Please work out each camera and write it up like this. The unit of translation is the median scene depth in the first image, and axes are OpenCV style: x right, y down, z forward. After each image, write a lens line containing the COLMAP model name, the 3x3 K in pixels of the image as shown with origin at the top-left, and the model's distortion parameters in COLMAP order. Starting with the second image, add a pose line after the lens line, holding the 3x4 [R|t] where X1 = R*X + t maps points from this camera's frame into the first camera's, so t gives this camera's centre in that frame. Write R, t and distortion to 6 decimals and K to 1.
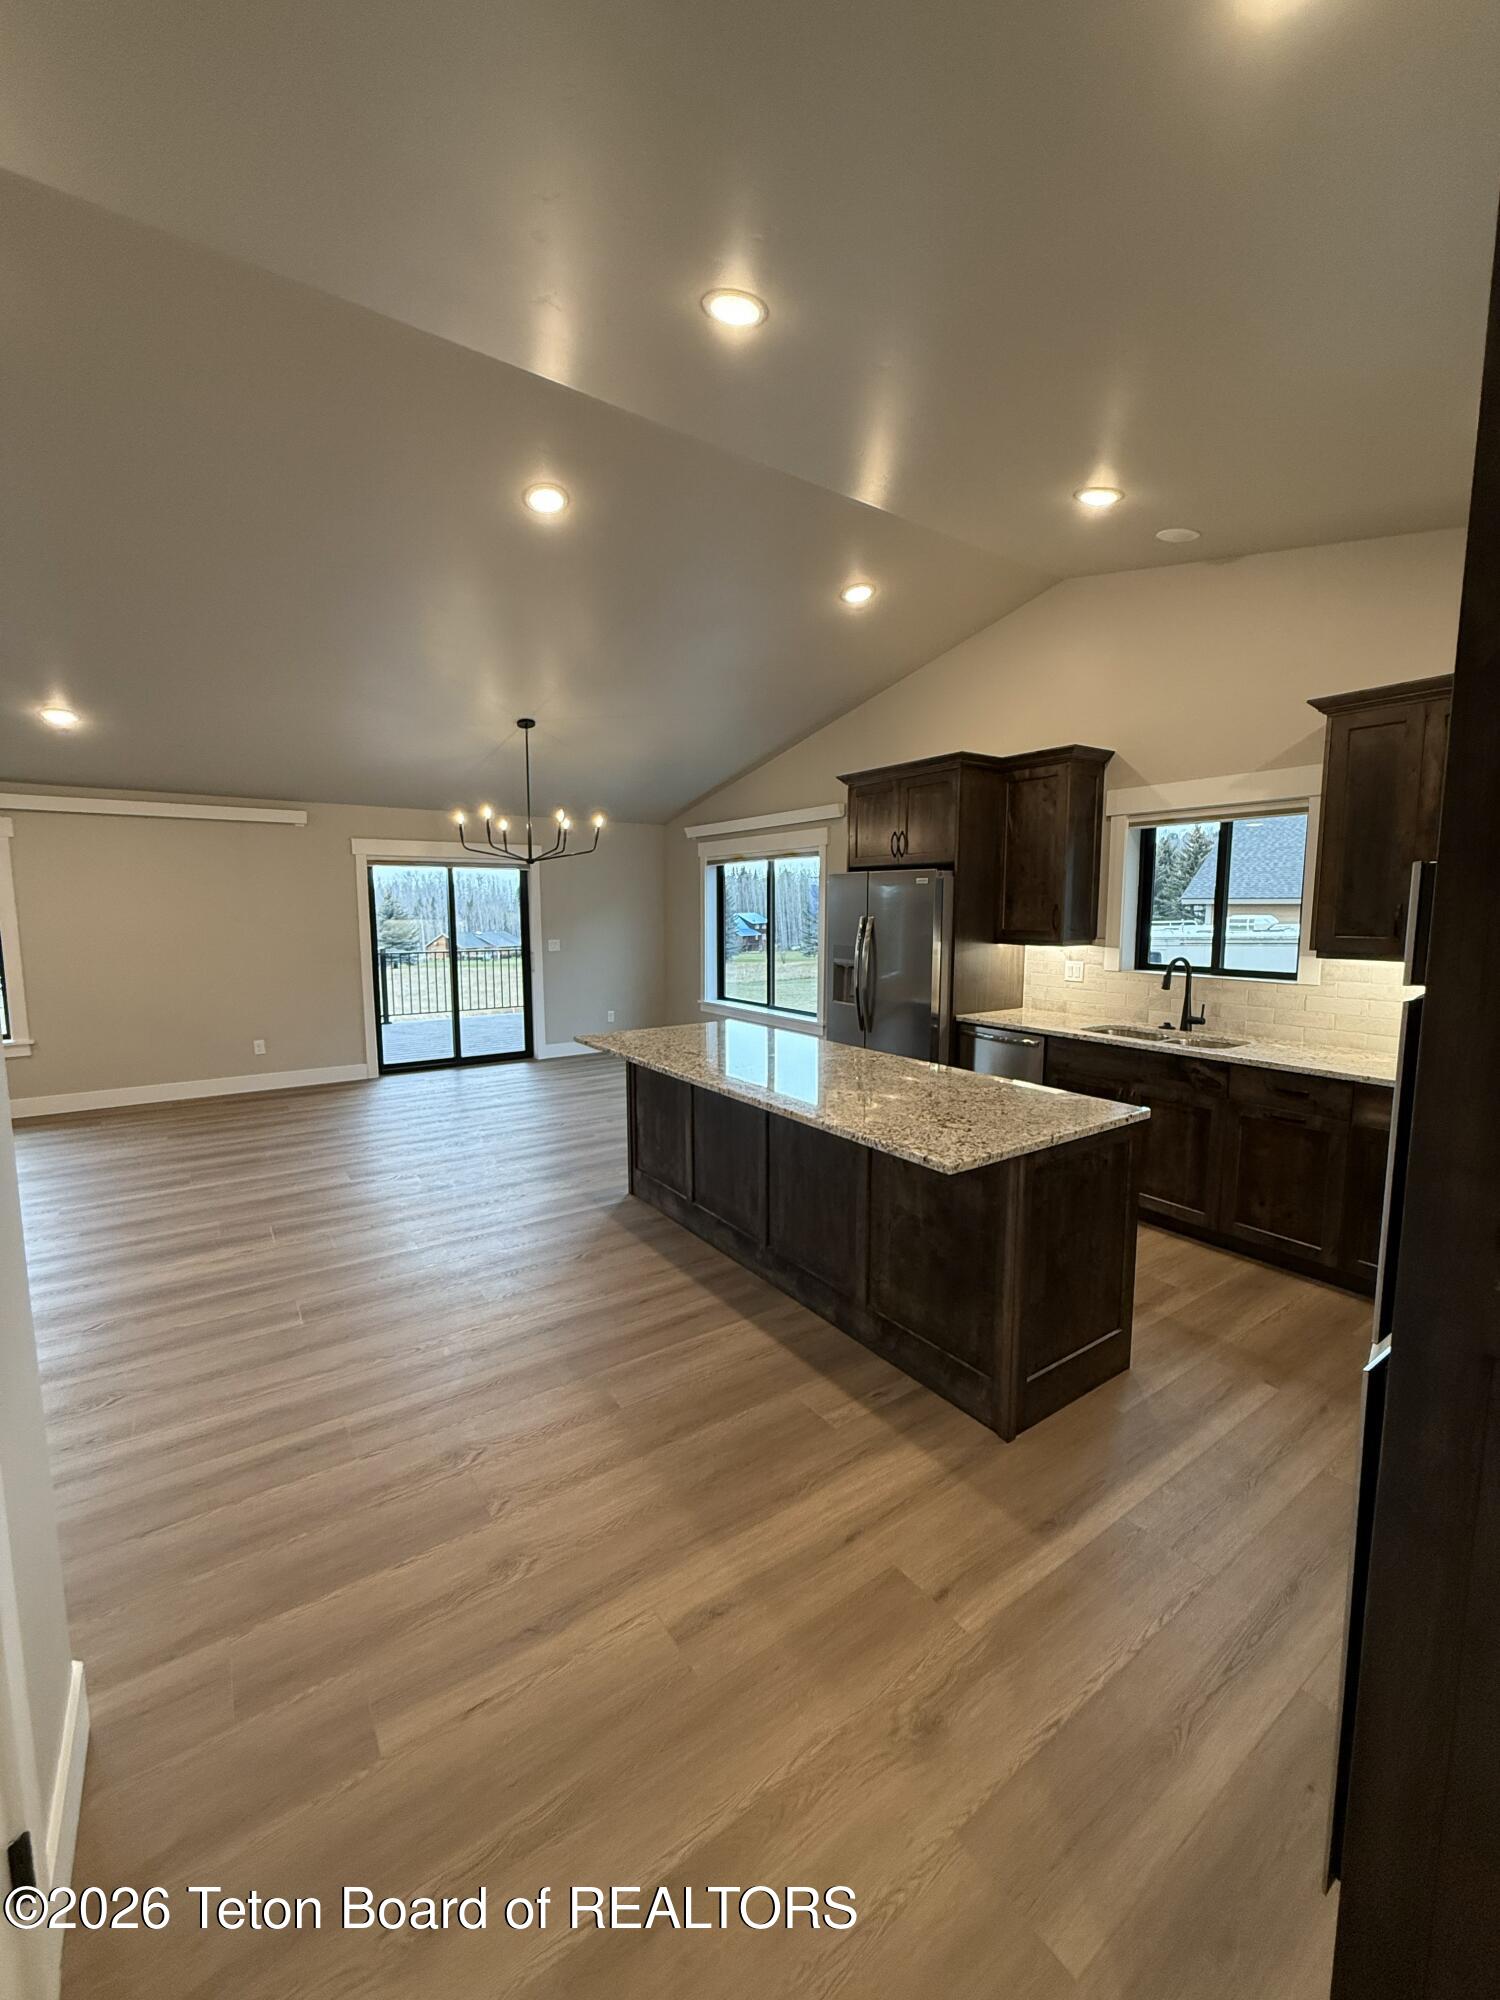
lens RADIAL K [[800.2, 0, 750.0], [0, 800.2, 1000.0], [0, 0, 1]] dist [-0.001312, -0.000307]
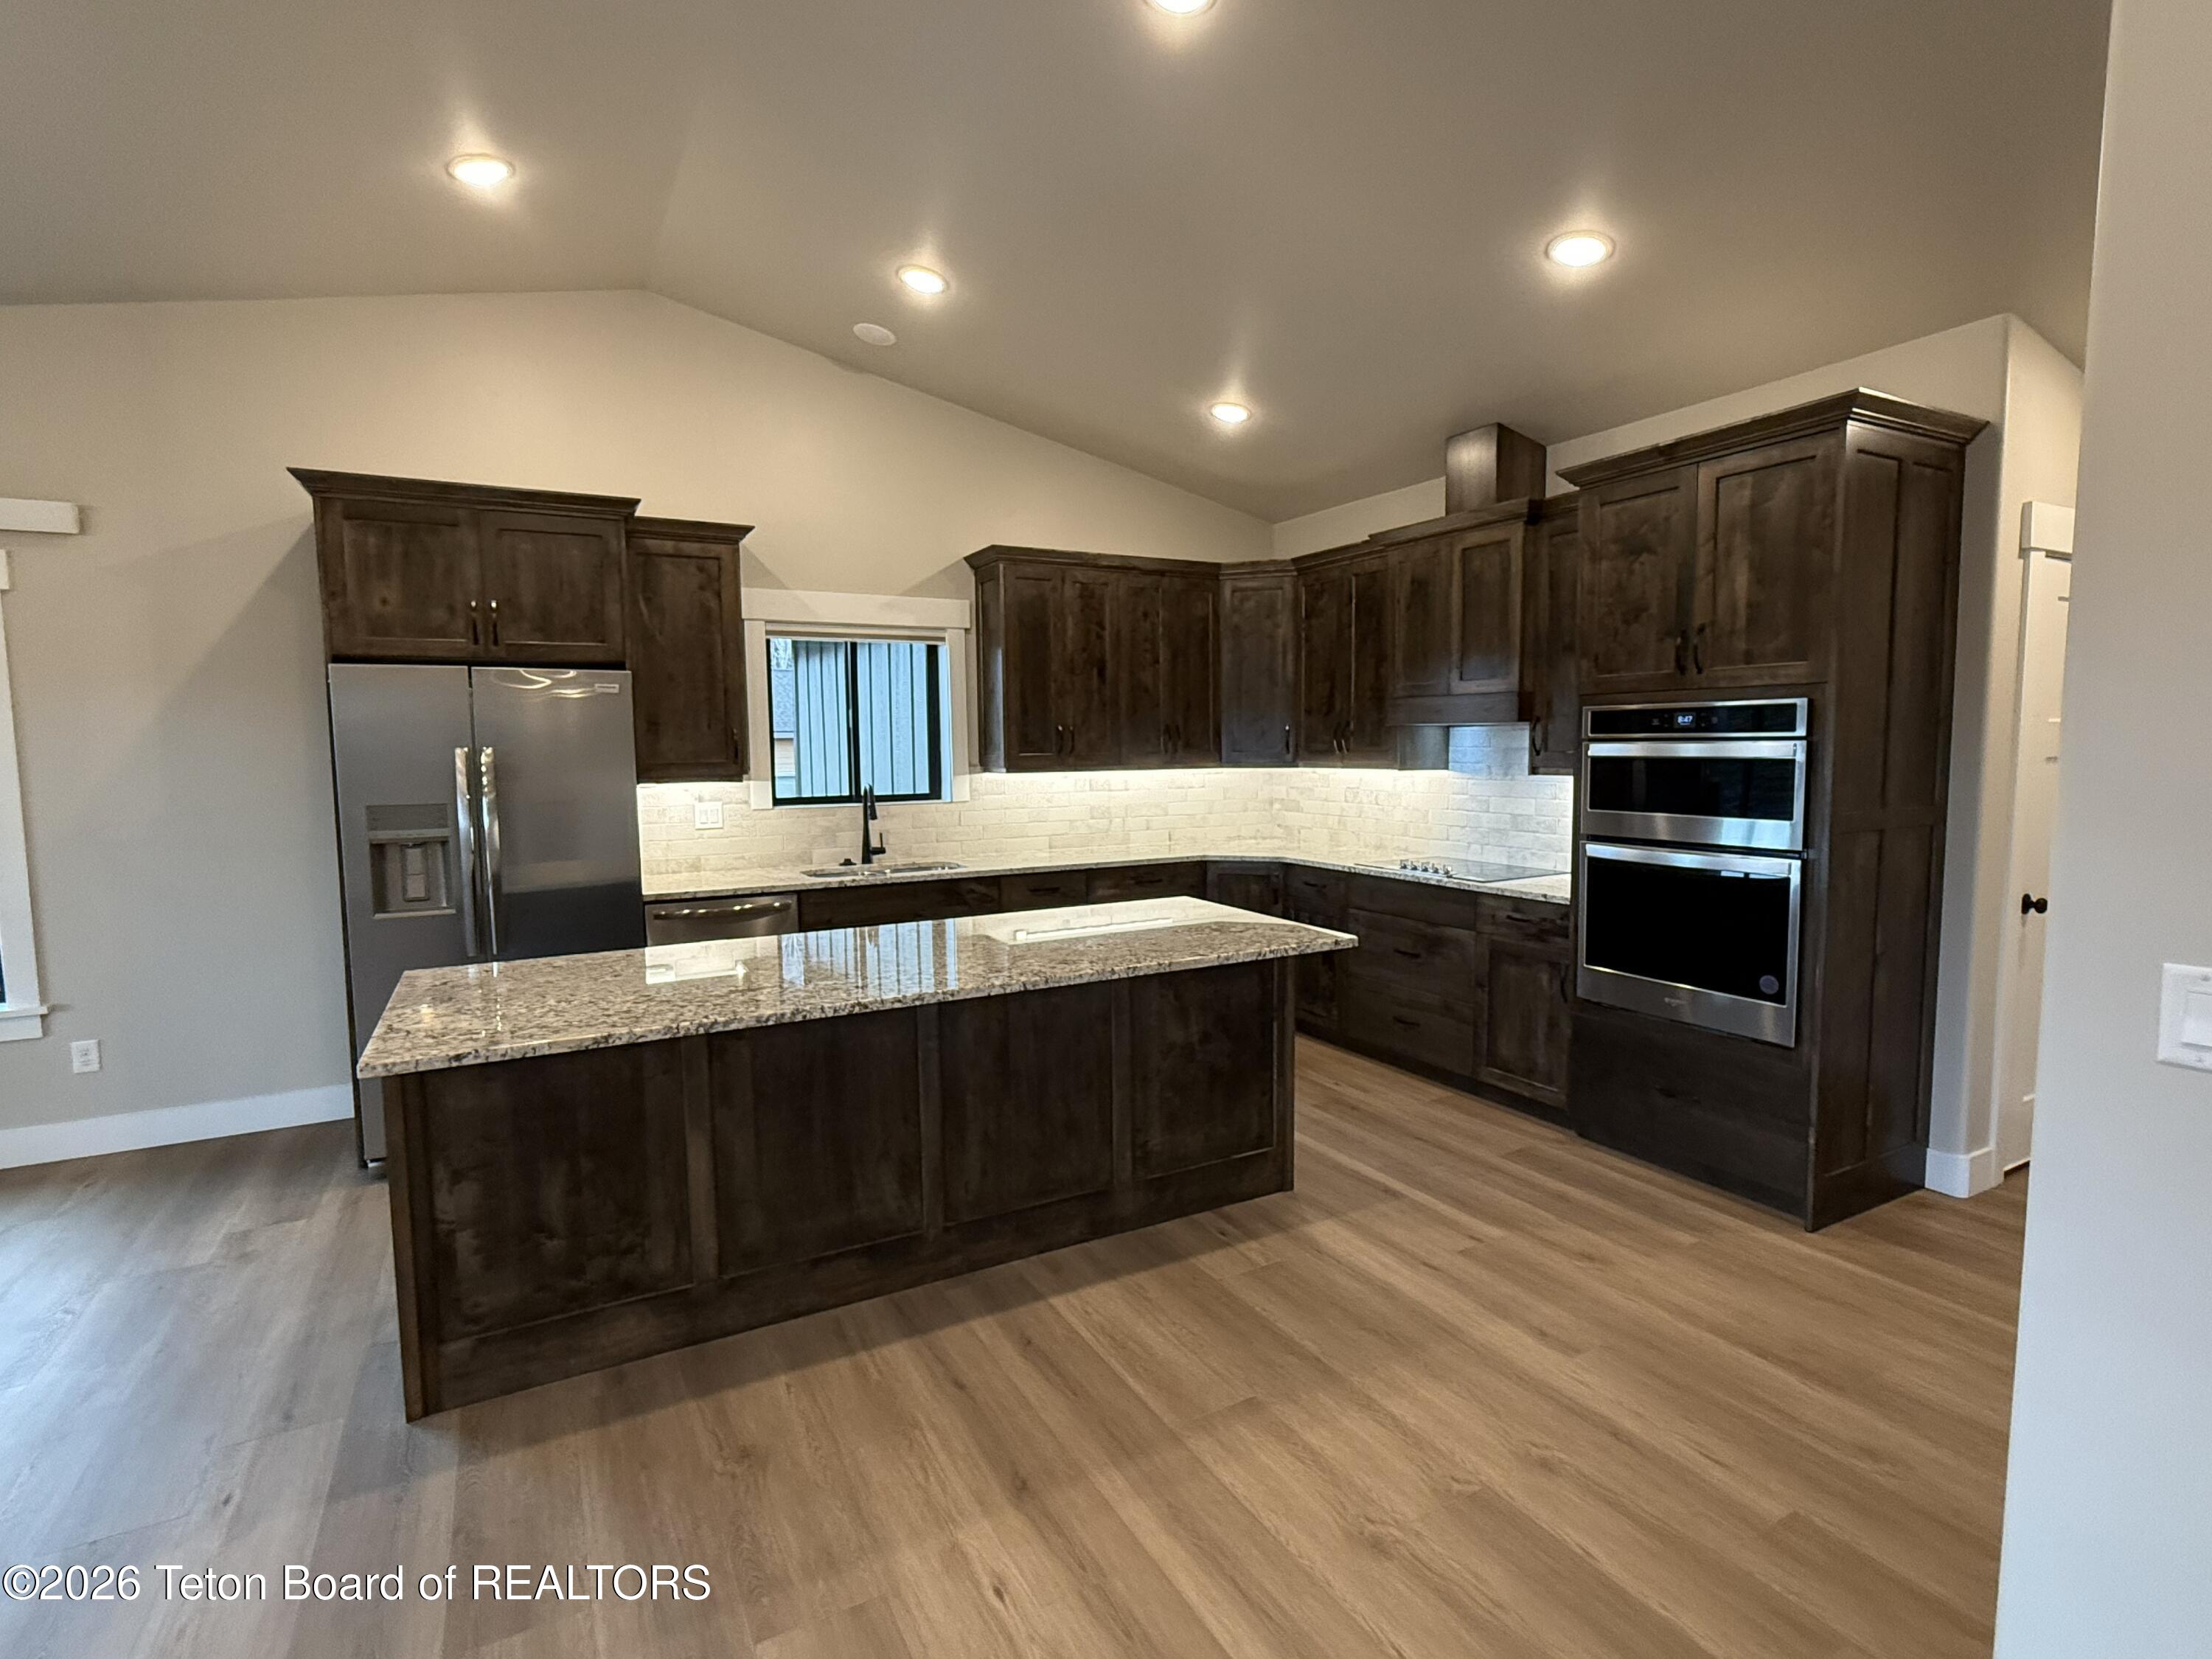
lens RADIAL K [[1099.3, 0, 1106.0], [0, 1099.3, 829.5], [0, 0, 1]] dist [0.000740, 0.000277]
pose [[0.095797, -0.082112, 0.992008, -0.885989], [0.128167, 0.989314, 0.069512, -0.068937], [-0.987115, 0.120483, 0.105298, 0.760207]]
